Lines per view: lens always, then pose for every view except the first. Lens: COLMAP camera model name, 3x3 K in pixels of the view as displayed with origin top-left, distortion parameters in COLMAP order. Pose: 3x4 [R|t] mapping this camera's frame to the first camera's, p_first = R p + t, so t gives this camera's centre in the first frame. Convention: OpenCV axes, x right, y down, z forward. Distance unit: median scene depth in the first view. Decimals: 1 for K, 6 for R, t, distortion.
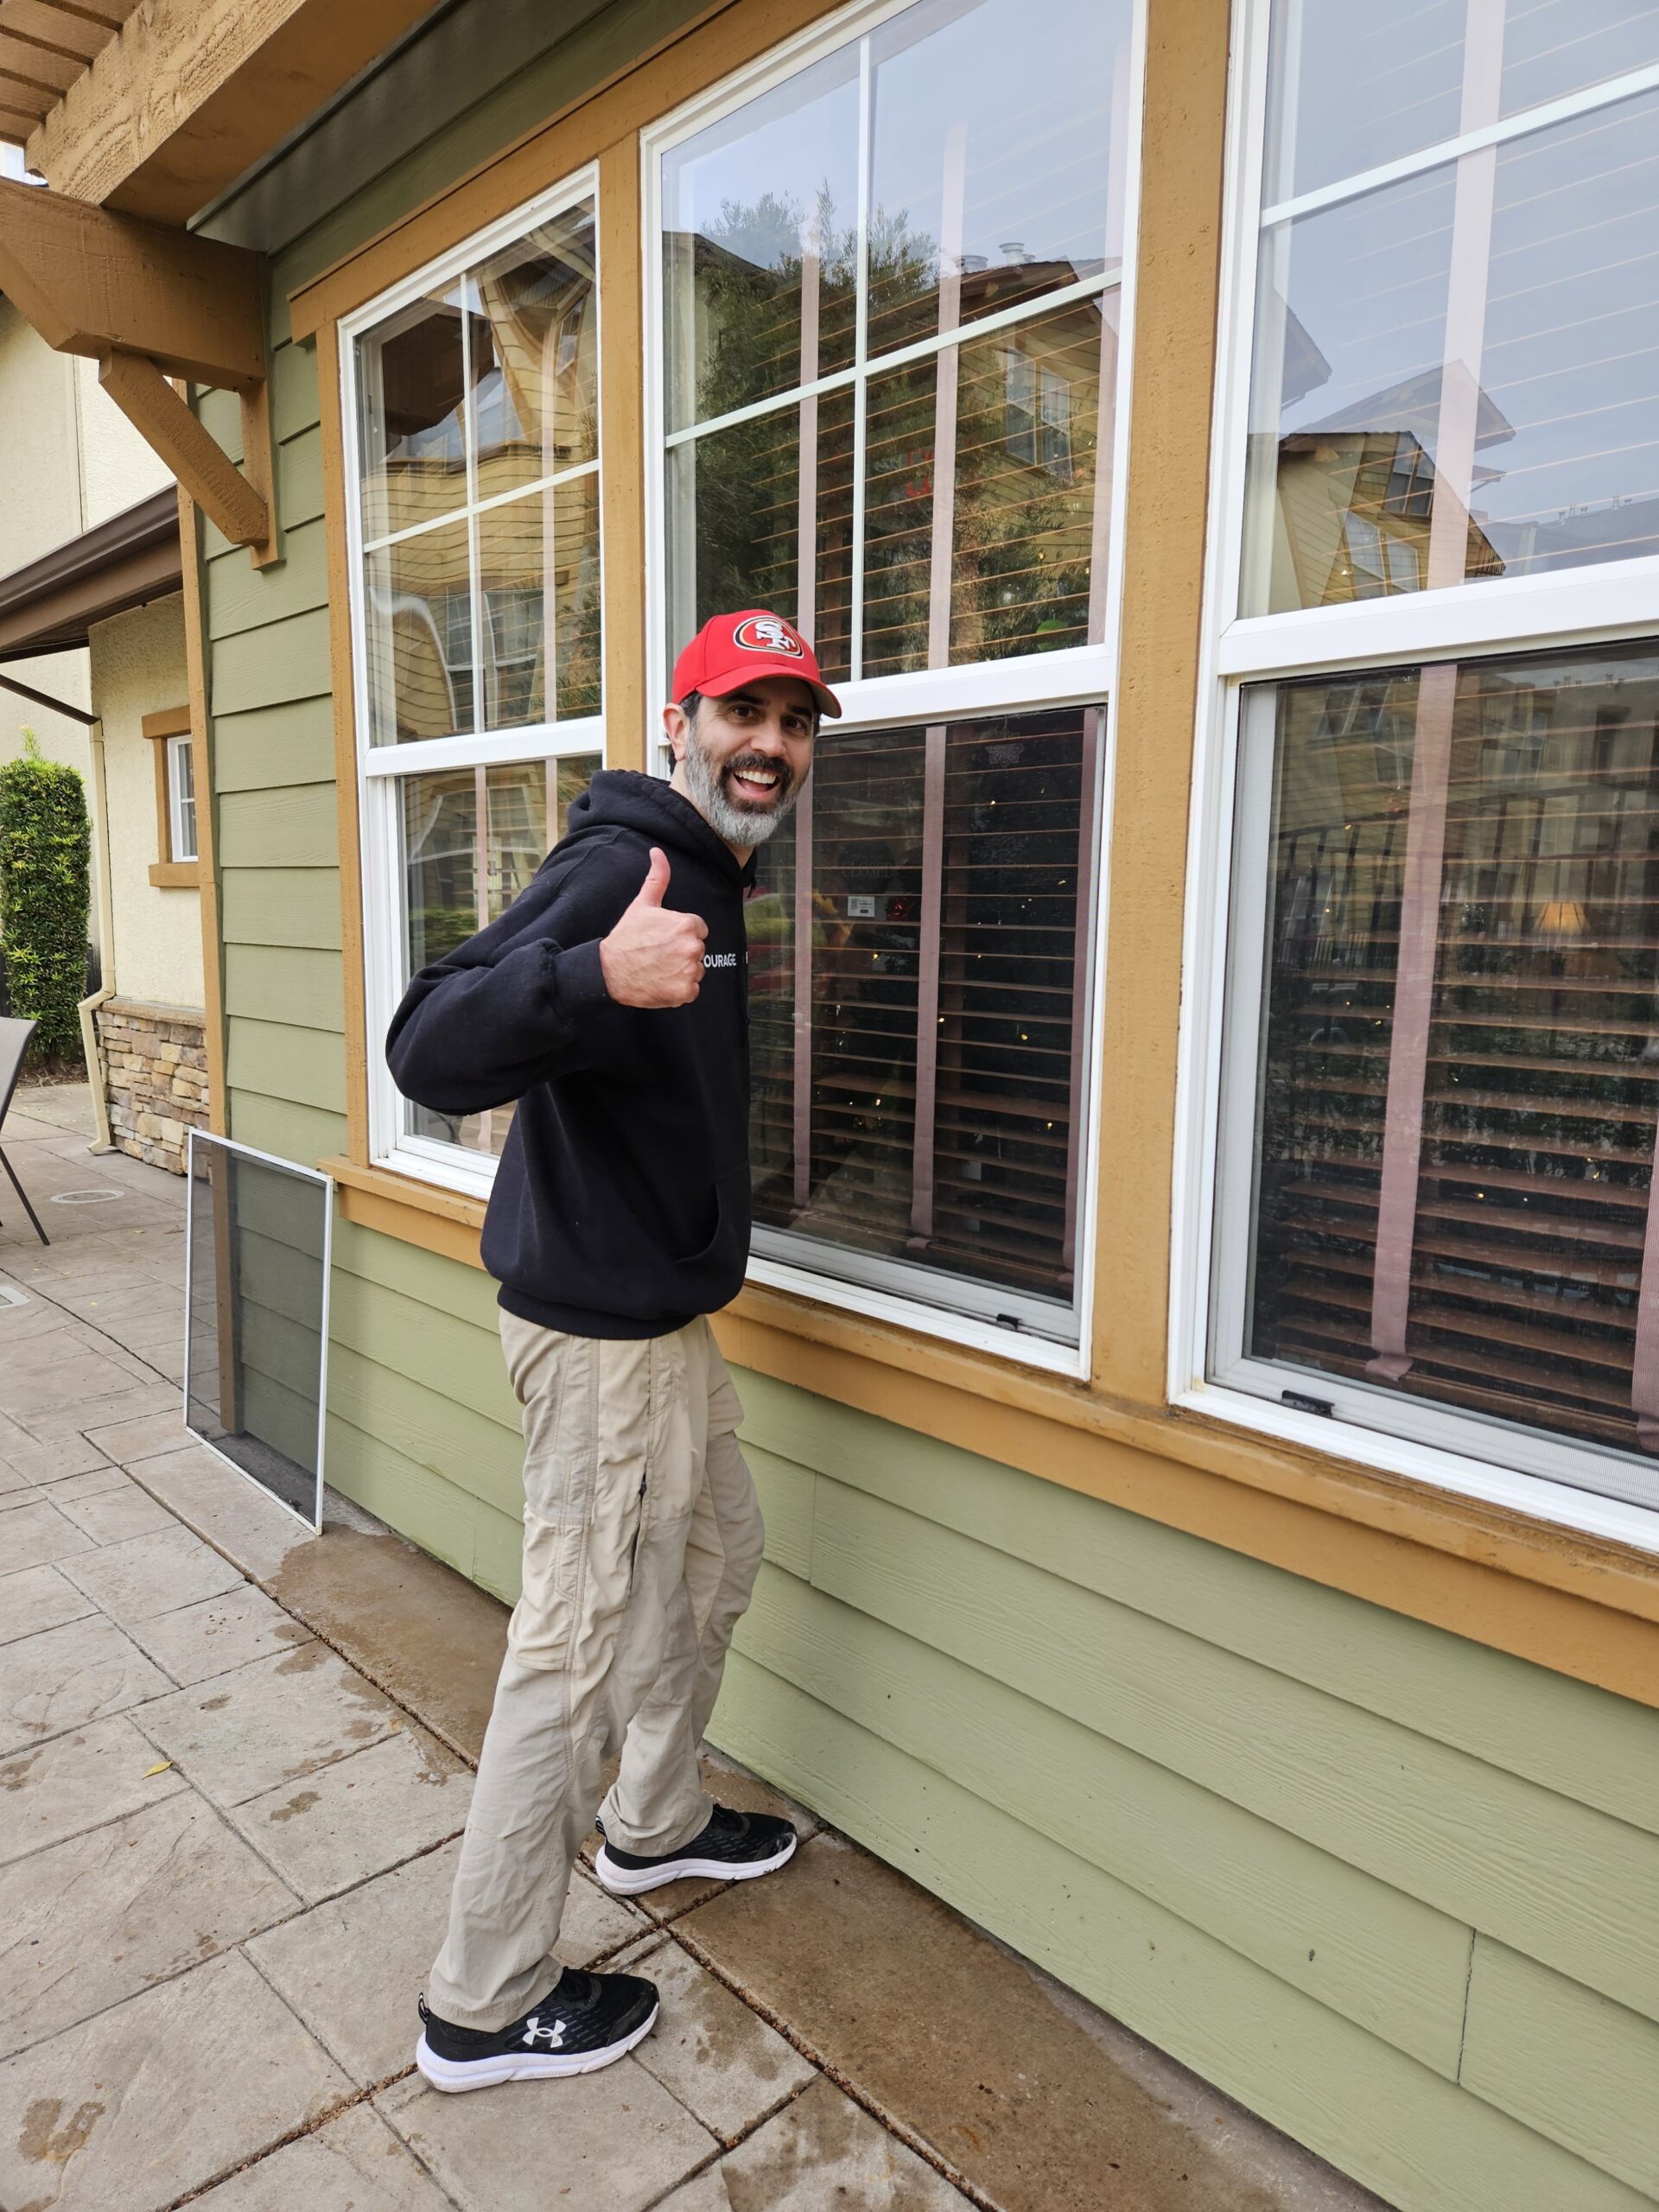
lens RADIAL K [[1428.6, 0, 829.5], [0, 1428.6, 1143.1], [0, 0, 1]] dist [-0.000484, 0.001078]
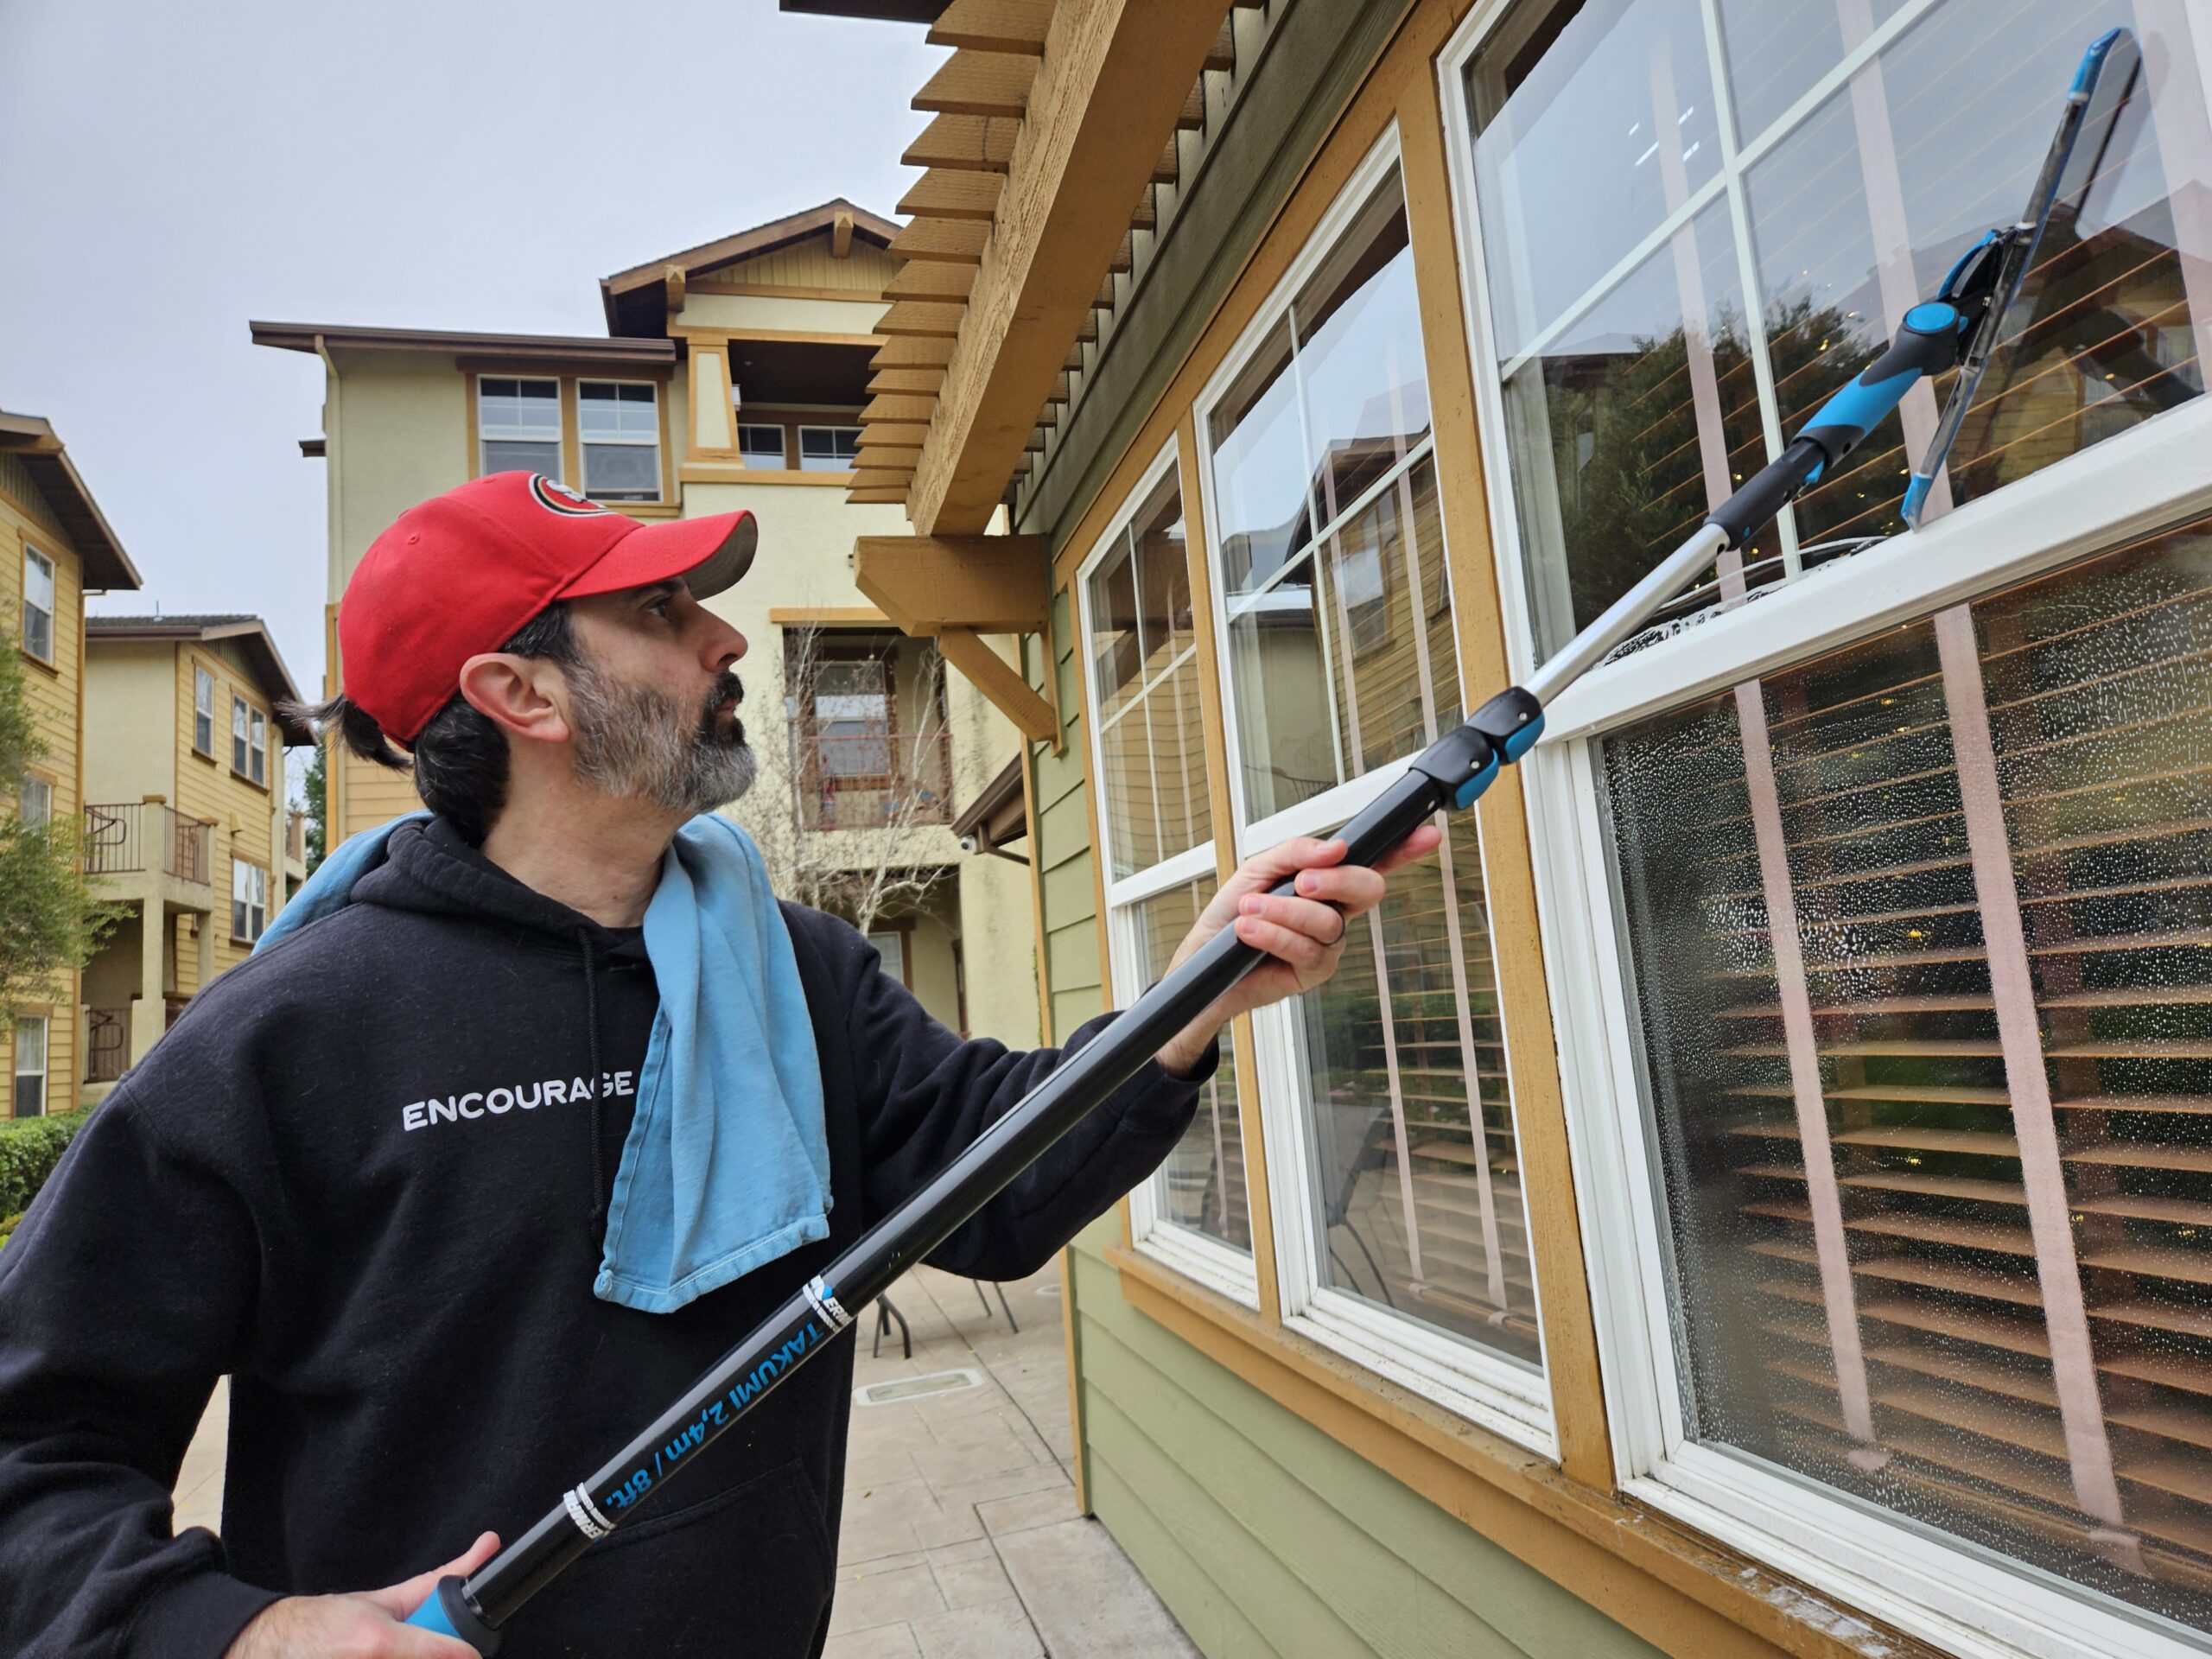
lens RADIAL K [[1428.6, 0, 1106.0], [0, 1428.6, 829.5], [0, 0, 1]] dist [-0.000484, 0.001078]
pose [[0.869239, -0.152980, -0.470128, 0.223804], [0.017285, 0.959745, -0.280342, 0.012832], [0.494090, 0.235558, 0.836892, -0.015886]]
